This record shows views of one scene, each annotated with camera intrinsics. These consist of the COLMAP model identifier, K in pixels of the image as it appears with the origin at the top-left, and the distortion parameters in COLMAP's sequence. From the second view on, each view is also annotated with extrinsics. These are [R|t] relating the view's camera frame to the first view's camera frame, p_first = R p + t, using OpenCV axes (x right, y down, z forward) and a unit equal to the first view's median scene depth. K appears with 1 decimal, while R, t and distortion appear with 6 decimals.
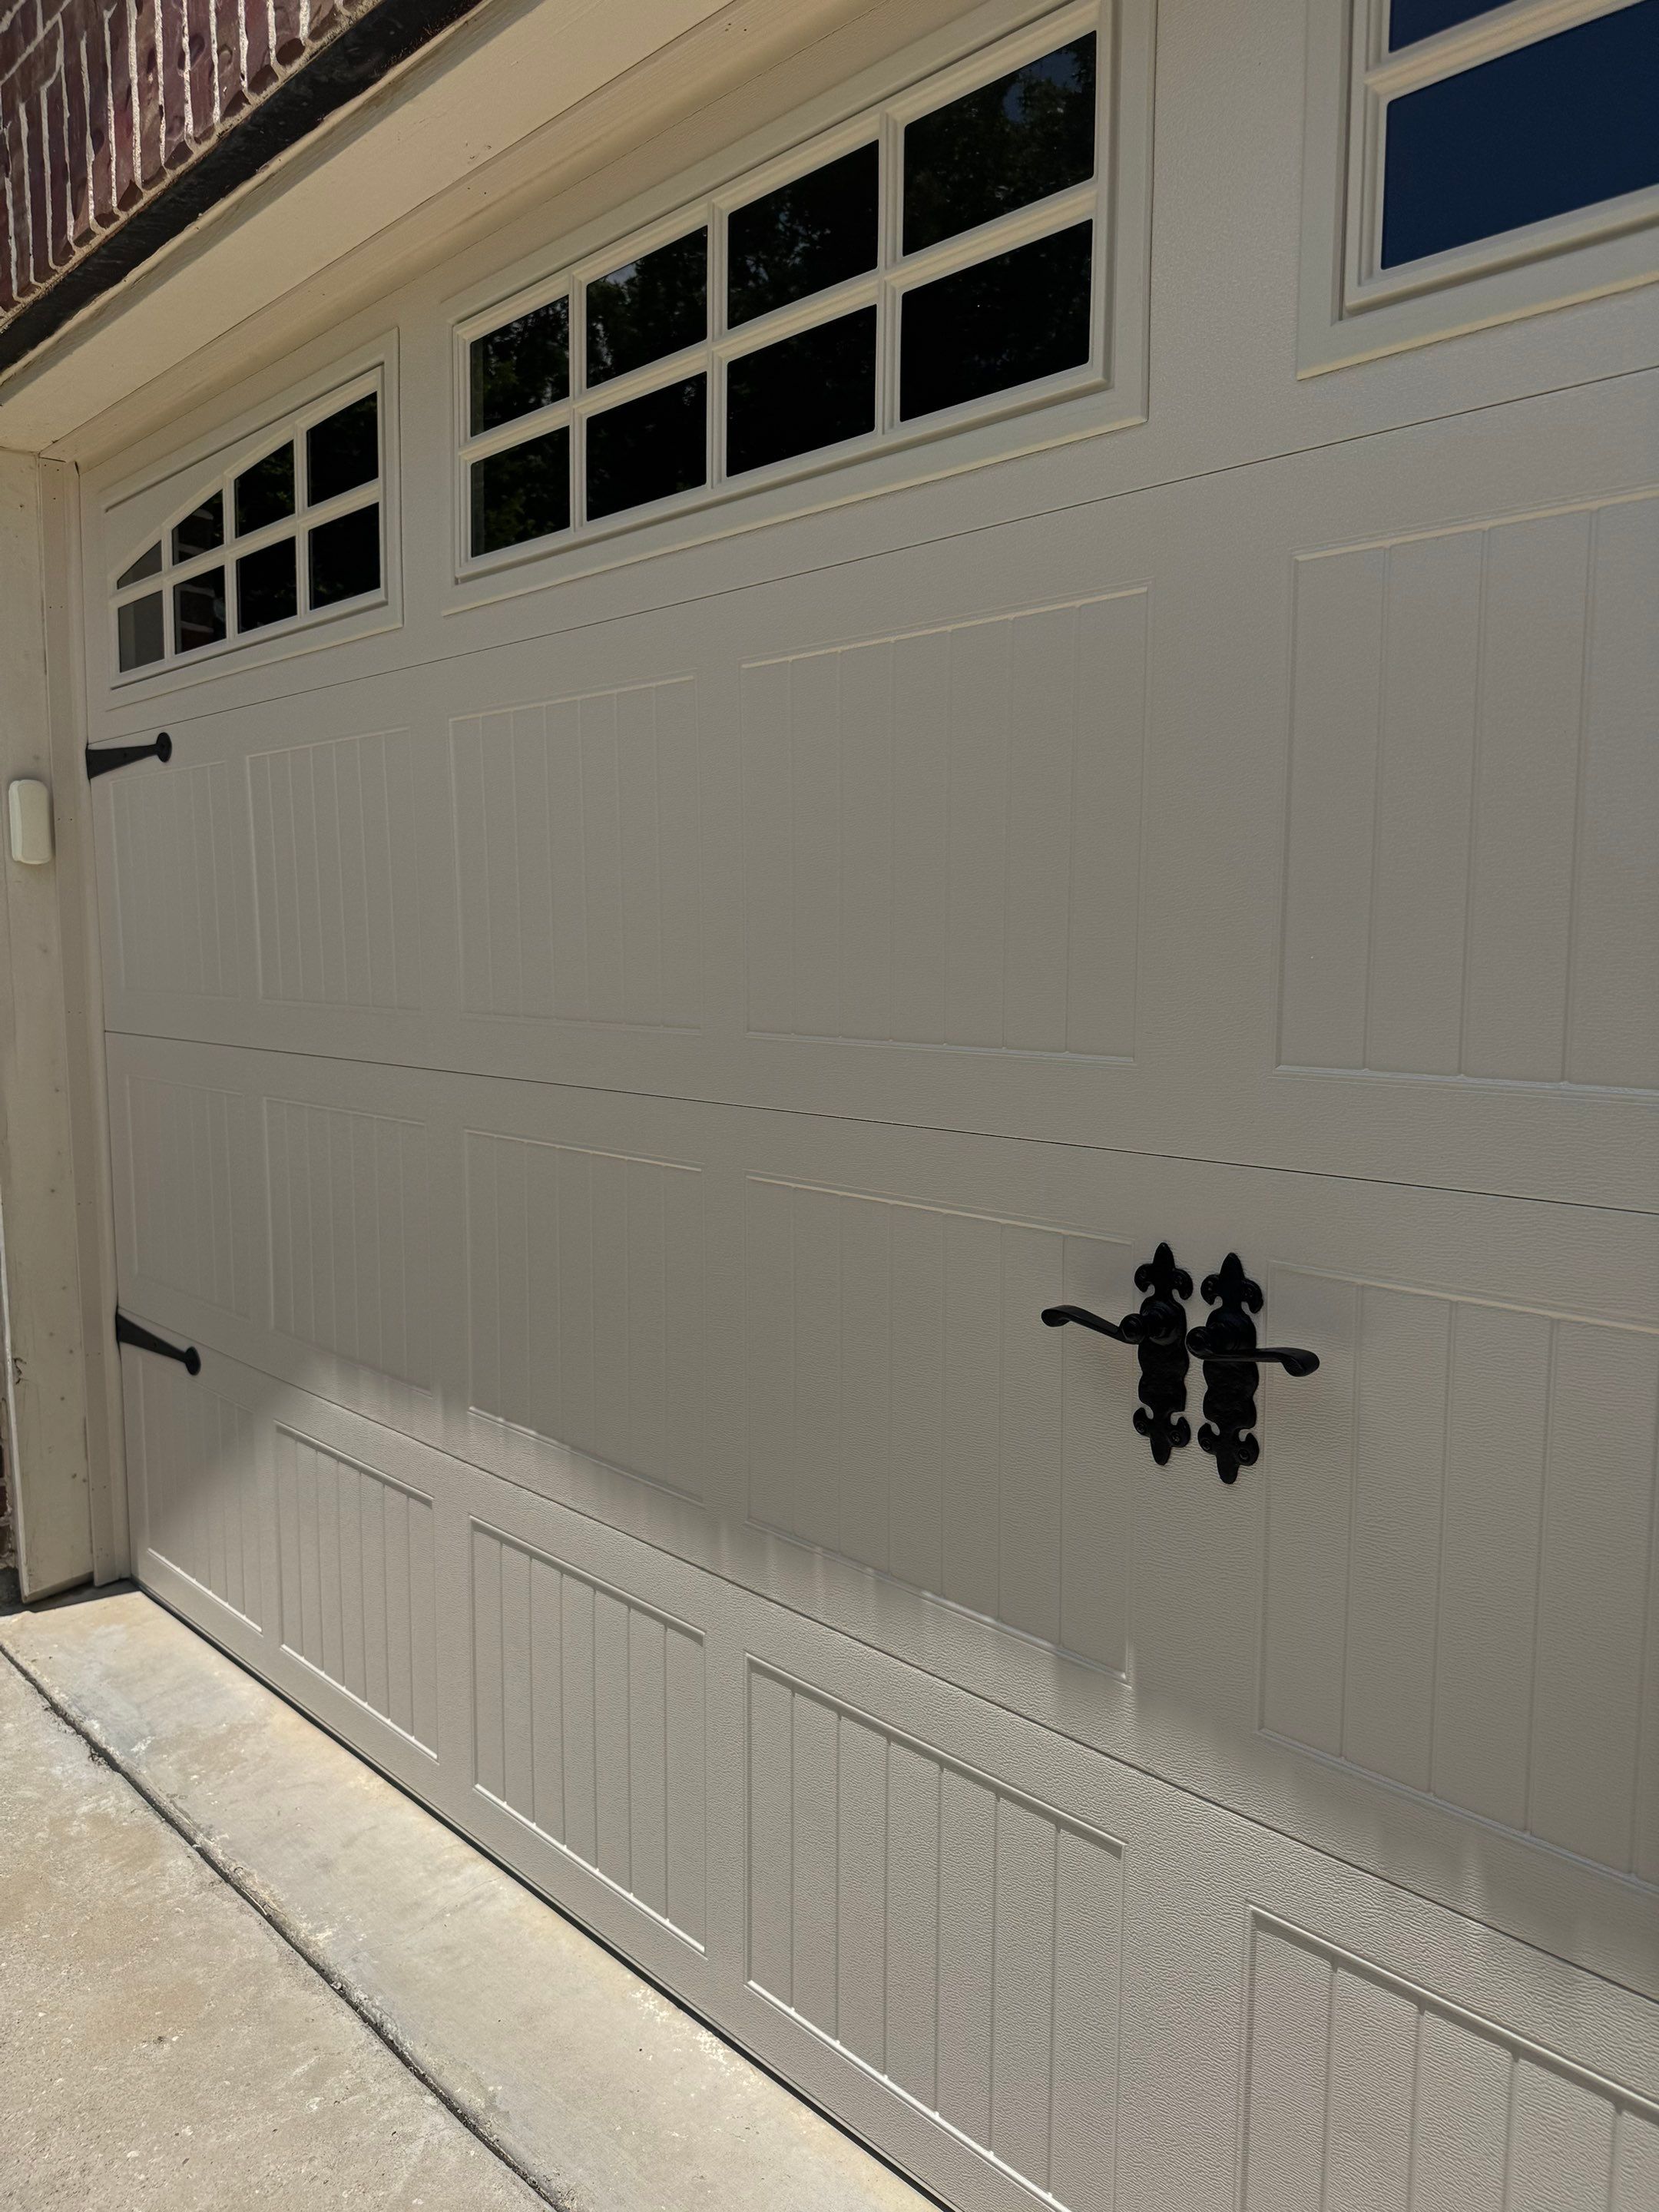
lens RADIAL K [[1519.4, 0, 894.7], [0, 1519.4, 1102.4], [0, 0, 1]] dist [0.003793, -0.003262]
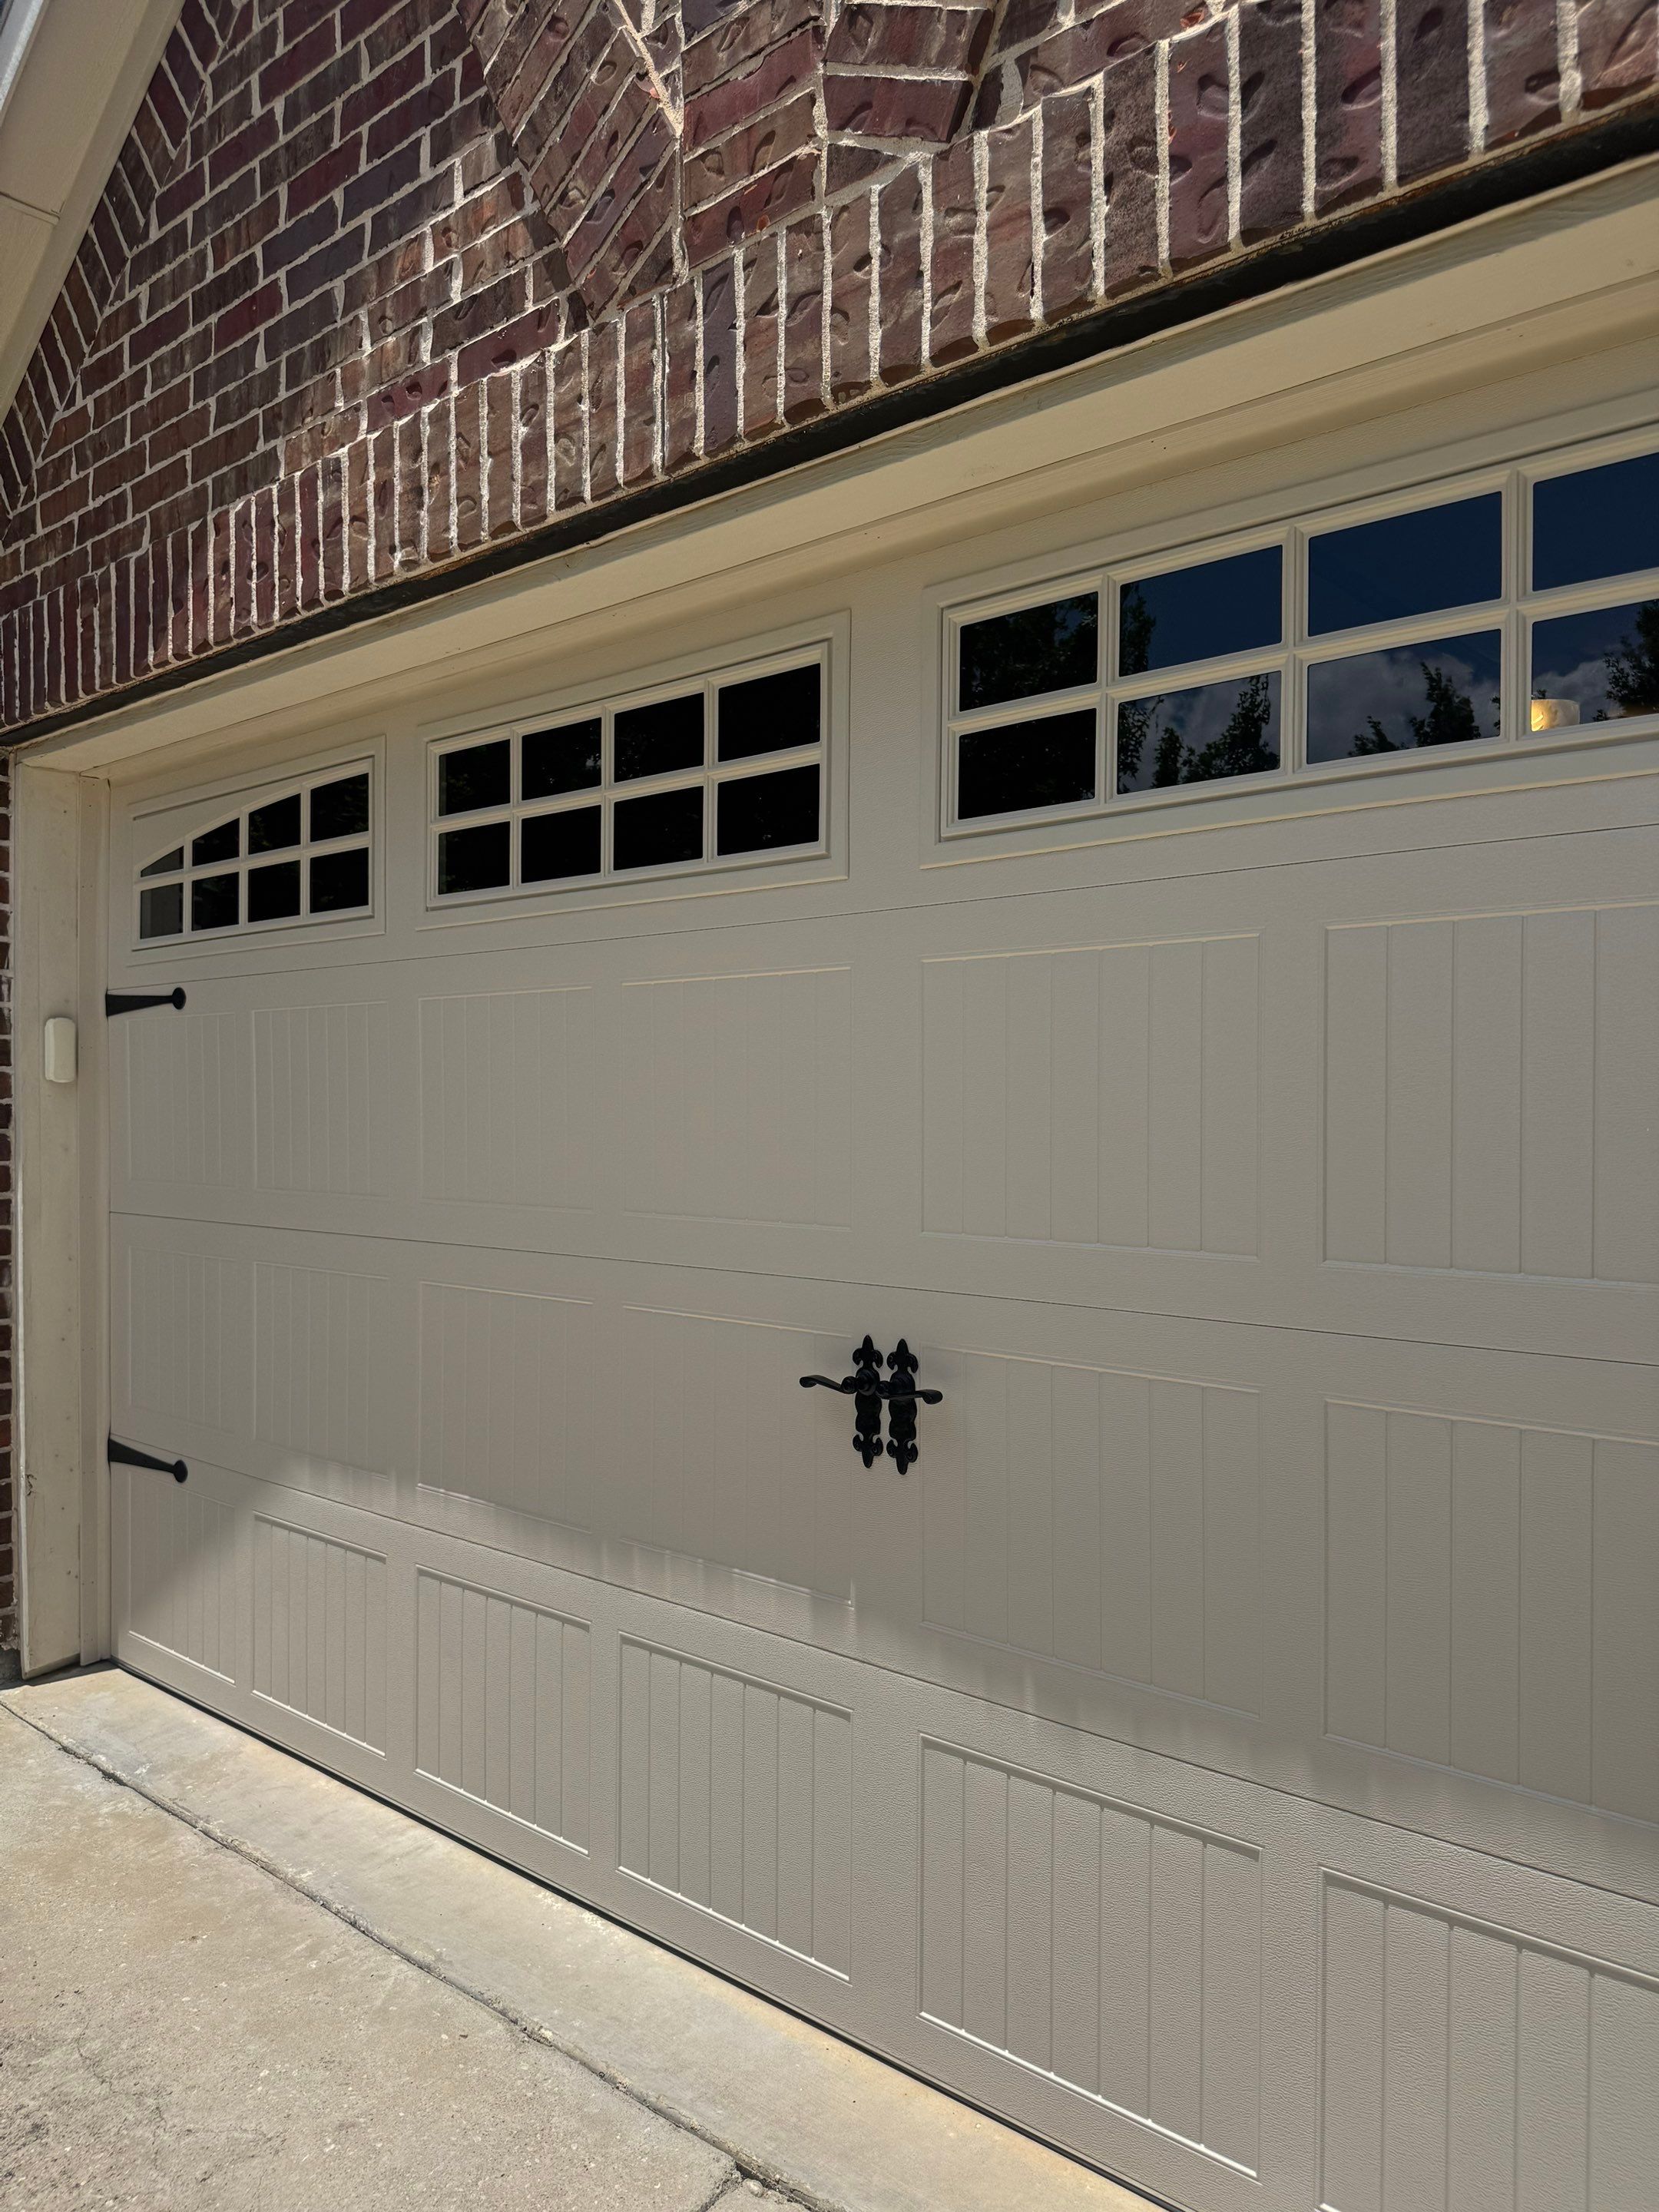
lens RADIAL K [[1523.6, 0, 868.6], [0, 1523.6, 1127.9], [0, 0, 1]] dist [0.033330, -0.038774]
pose [[0.997826, -0.002887, 0.065837, 0.044510], [0.009058, 0.995567, -0.093621, 0.013249], [-0.065275, 0.094014, 0.993429, -0.505118]]
